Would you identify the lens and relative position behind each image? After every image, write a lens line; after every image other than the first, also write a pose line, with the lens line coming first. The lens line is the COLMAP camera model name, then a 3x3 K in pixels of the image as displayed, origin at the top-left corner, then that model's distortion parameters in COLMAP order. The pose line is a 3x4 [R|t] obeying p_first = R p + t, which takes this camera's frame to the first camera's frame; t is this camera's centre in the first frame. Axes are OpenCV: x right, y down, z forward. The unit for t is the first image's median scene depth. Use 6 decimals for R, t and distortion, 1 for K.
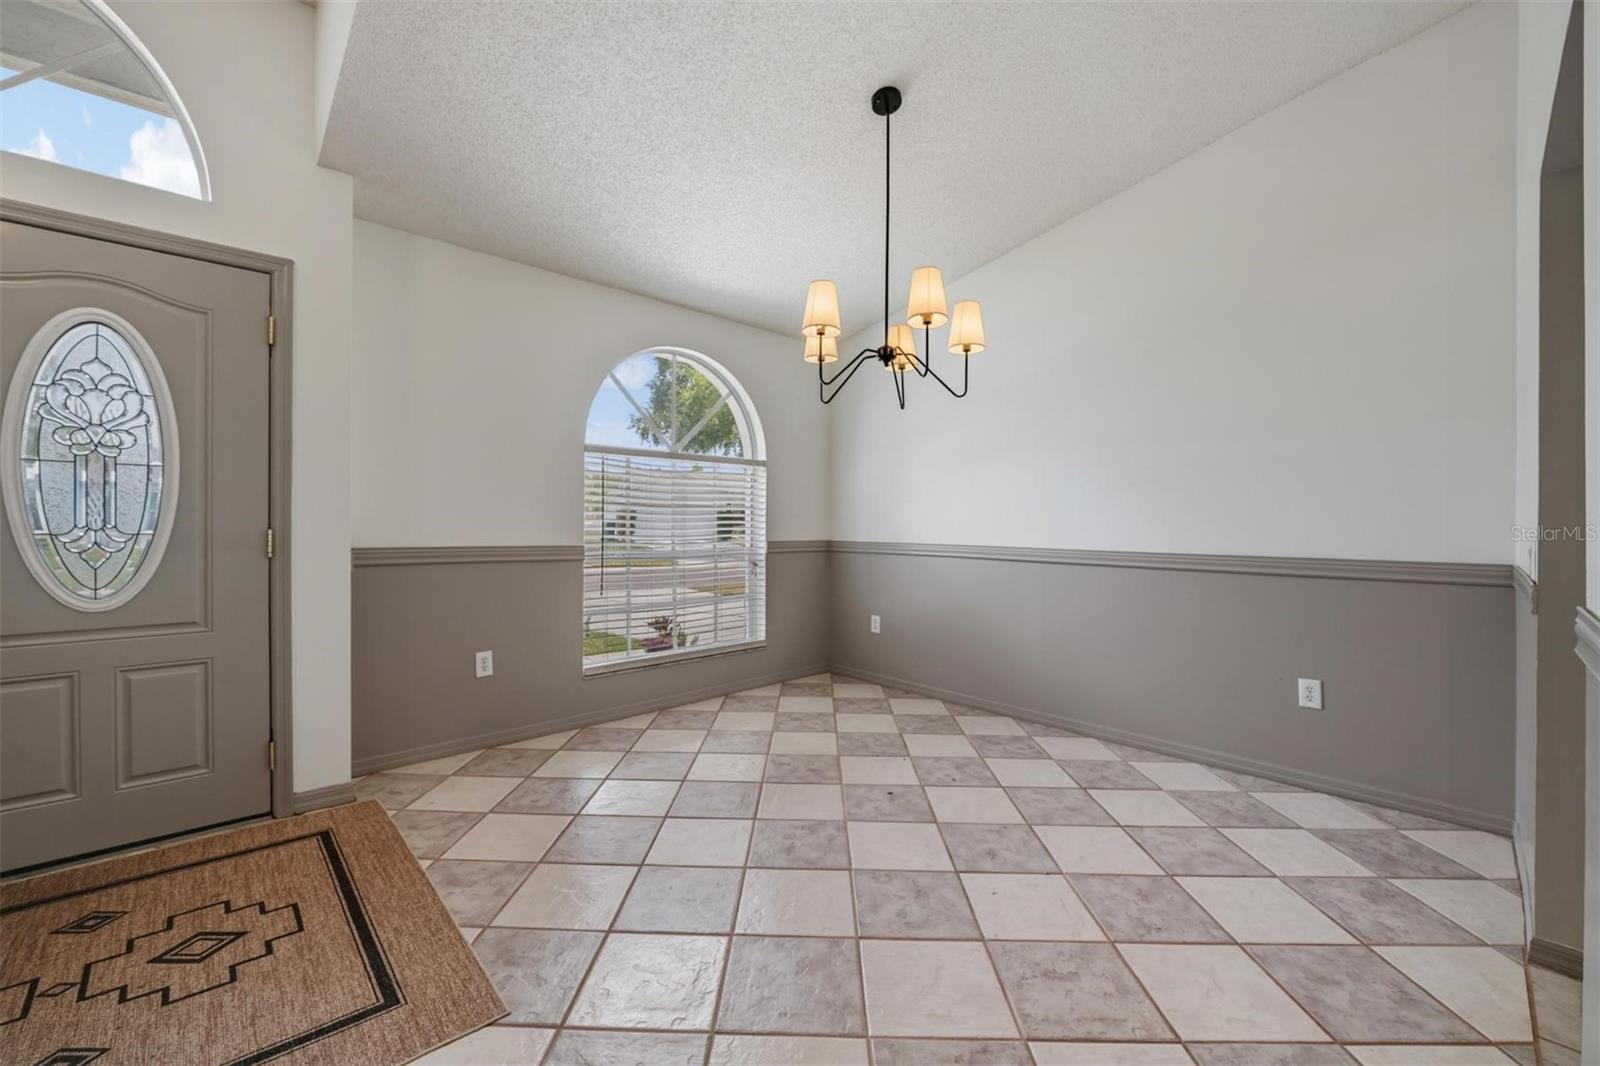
lens RADIAL K [[651.4, 0, 801.6], [0, 651.4, 527.8], [0, 0, 1]] dist [-0.001860, -0.000644]
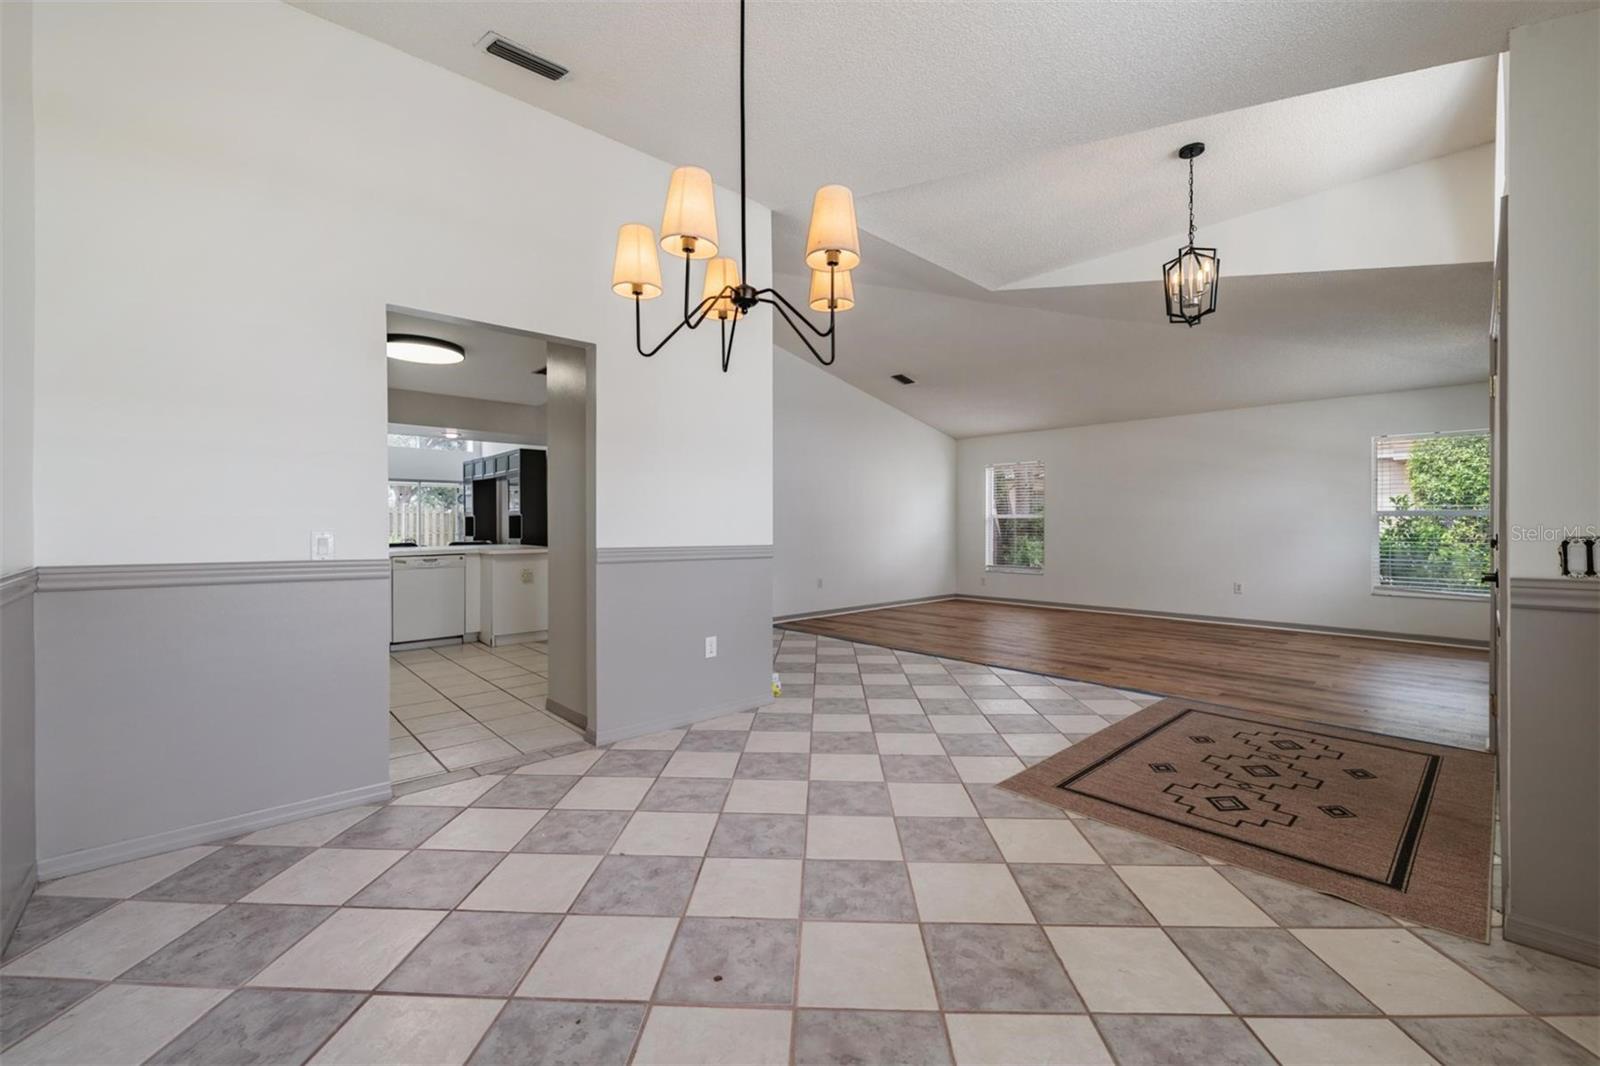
lens RADIAL K [[643.8, 0, 806.6], [0, 643.8, 526.0], [0, 0, 1]] dist [-0.002424, 0.000003]
pose [[-0.999935, -0.011346, 0.000687, 0.067097], [-0.011337, 0.999861, 0.012227, -0.022466], [-0.000826, 0.012219, -0.999925, 1.782079]]
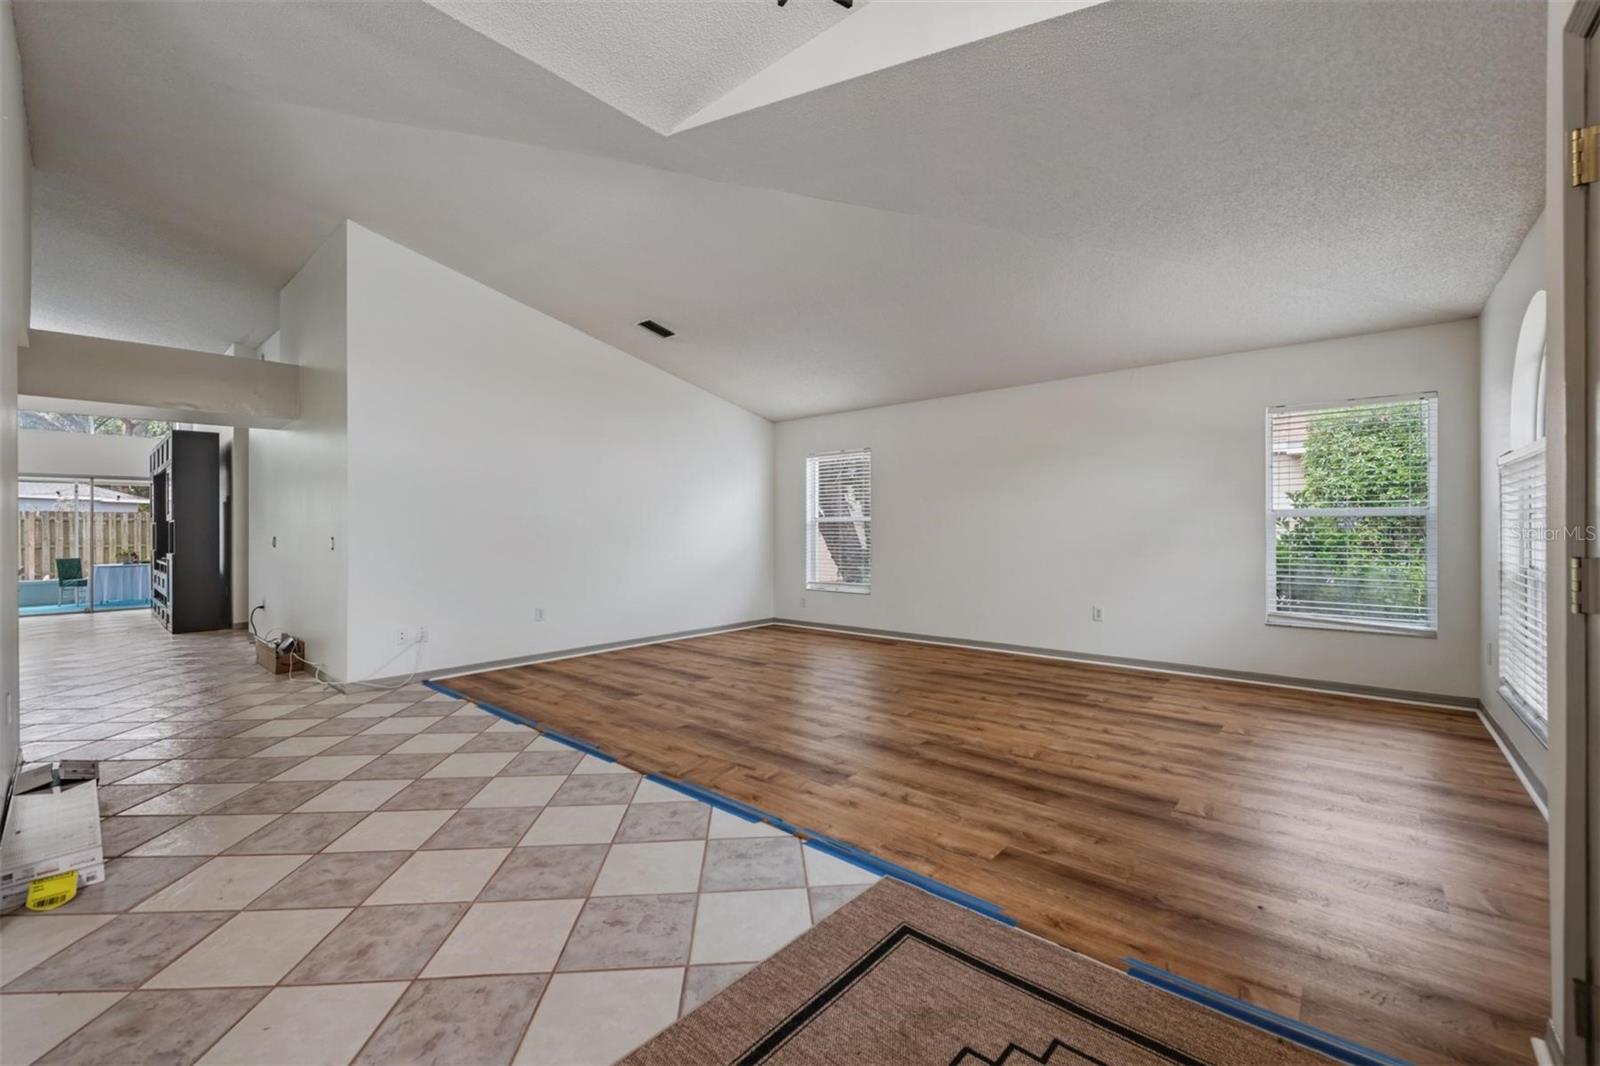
lens RADIAL K [[636.7, 0, 800.0], [0, 636.7, 533.0], [0, 0, 1]] dist [0.000511, -0.000061]
pose [[-0.995712, -0.006010, -0.092311, -0.714397], [-0.007059, 0.999914, 0.011035, -0.018322], [0.092237, 0.011640, -0.995669, 0.882302]]
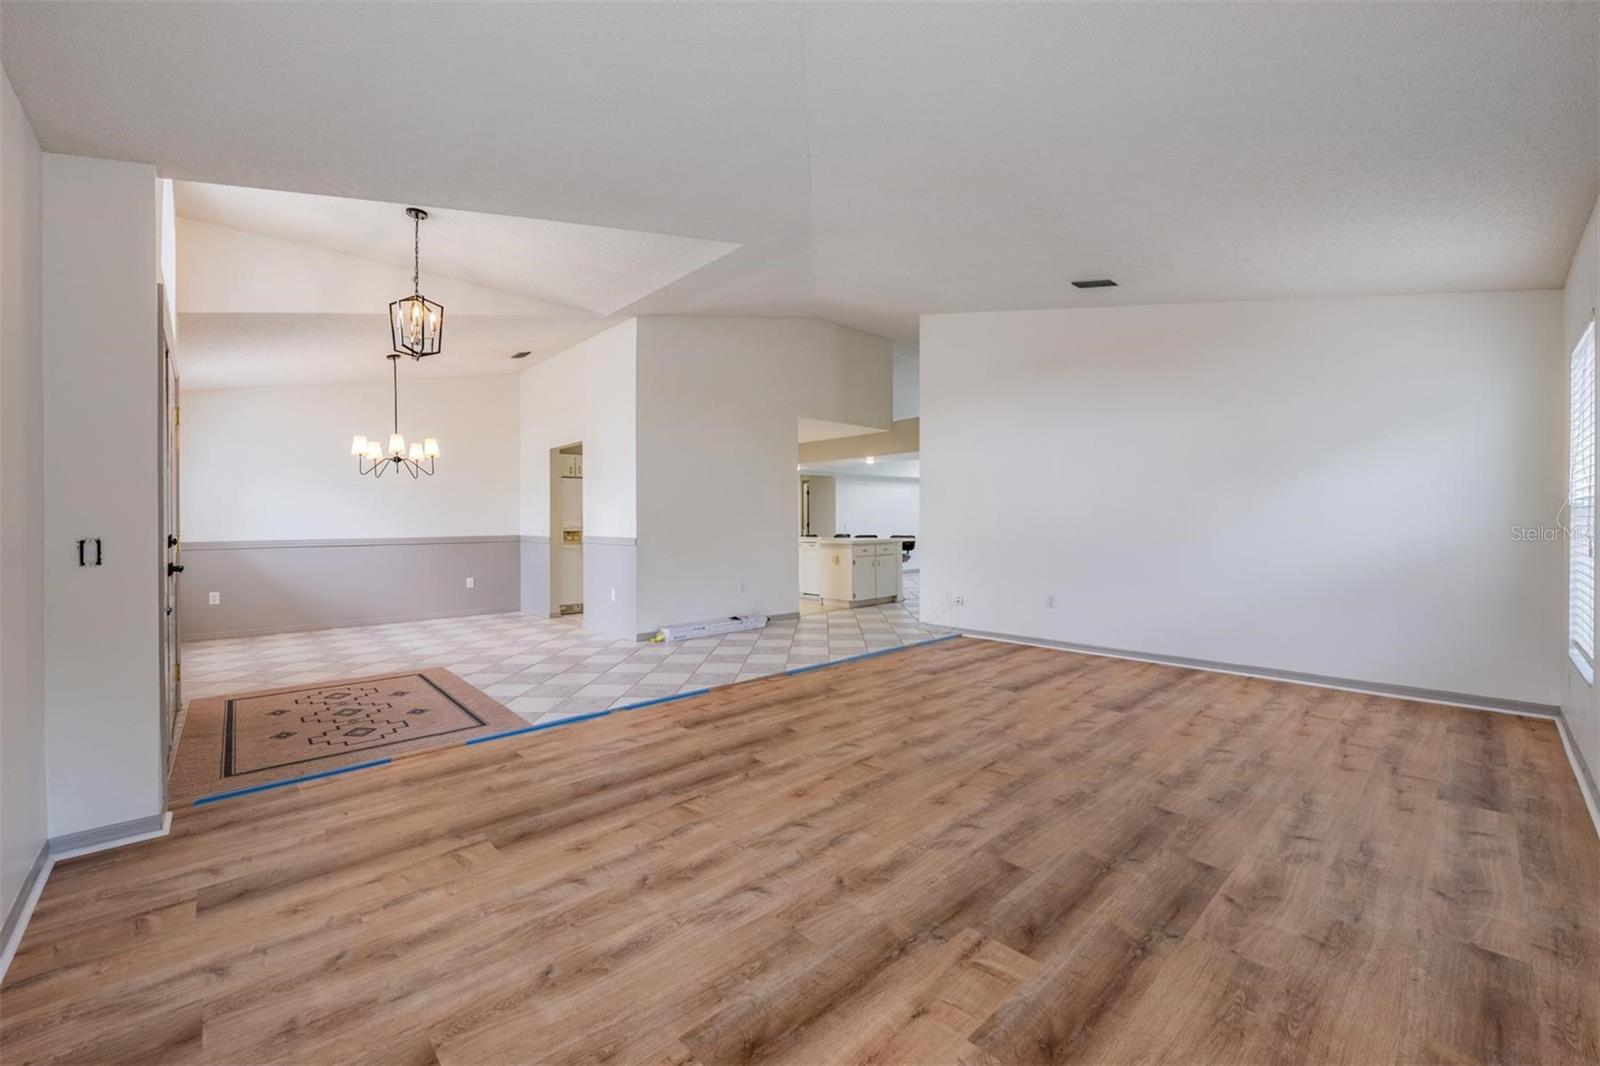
lens RADIAL K [[633.9, 0, 790.8], [0, 633.9, 530.4], [0, 0, 1]] dist [0.002505, -0.000257]
pose [[0.021441, -0.019625, 0.999577, -2.360776], [0.017151, 0.999667, 0.019259, -0.017283], [-0.999623, 0.016731, 0.021771, -0.592538]]
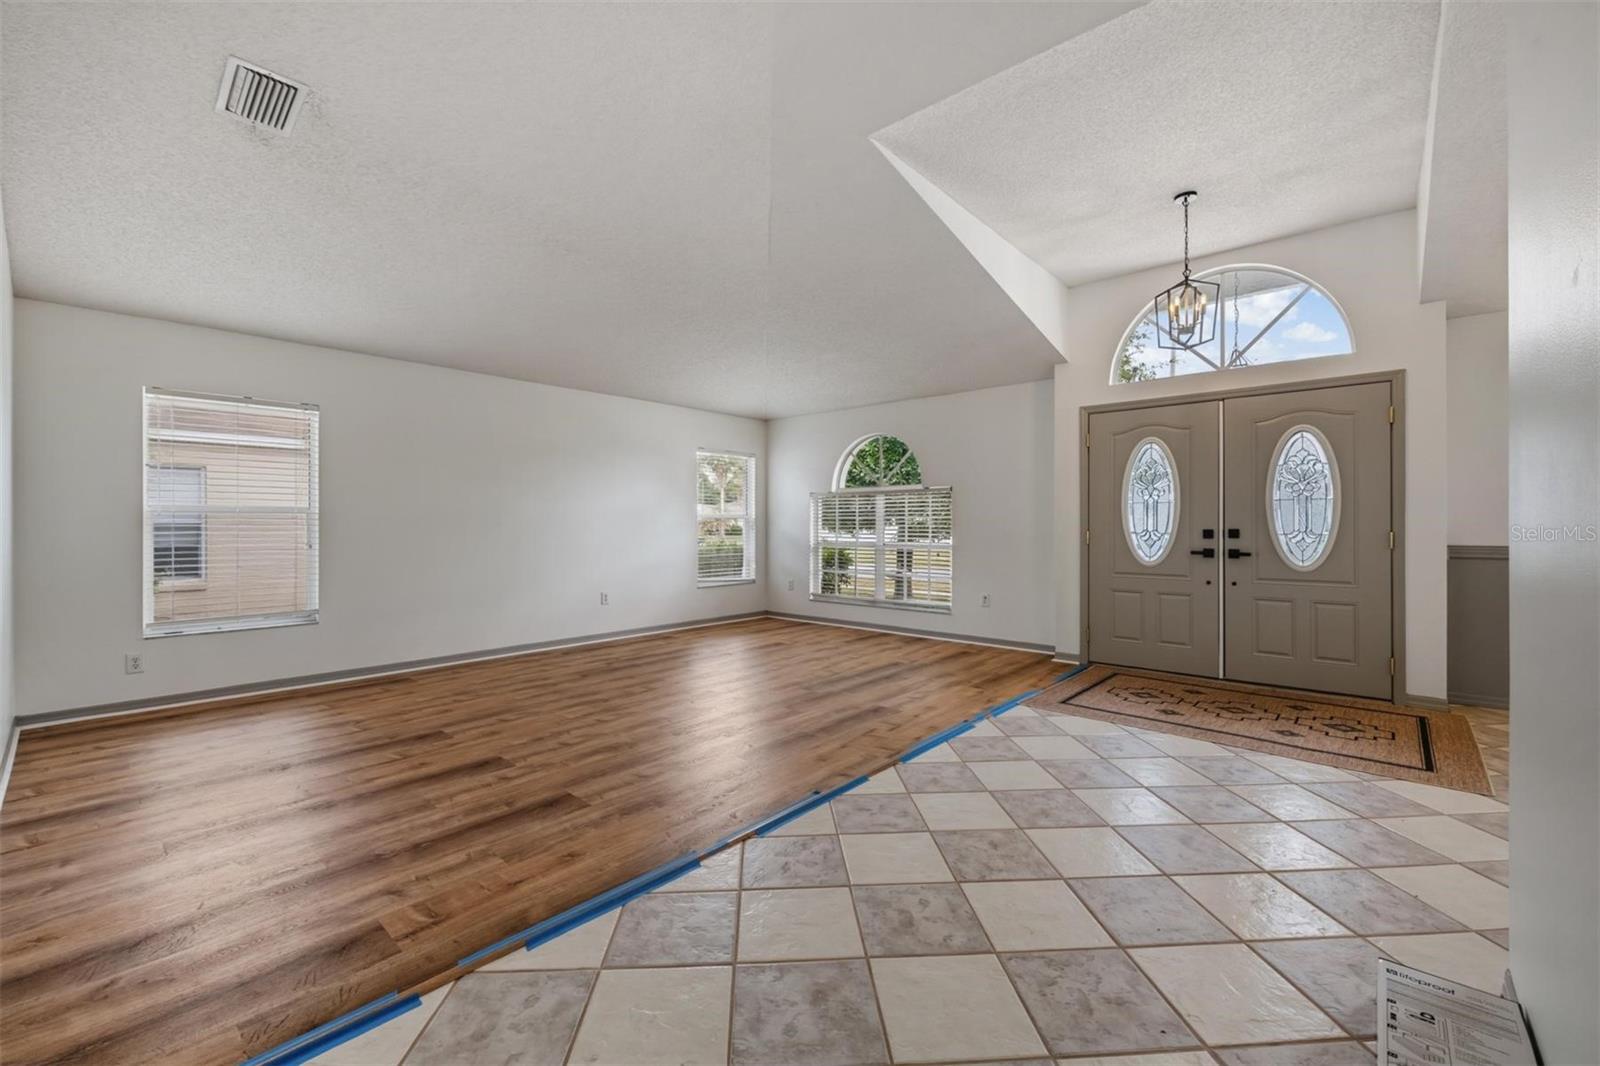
lens RADIAL K [[651.4, 0, 801.6], [0, 651.4, 527.8], [0, 0, 1]] dist [-0.001860, -0.000644]
pose [[0.085193, -0.008022, -0.996332, 0.730277], [-0.006531, 0.999942, -0.008609, 0.014046], [0.996343, 0.007240, 0.085136, -0.665457]]
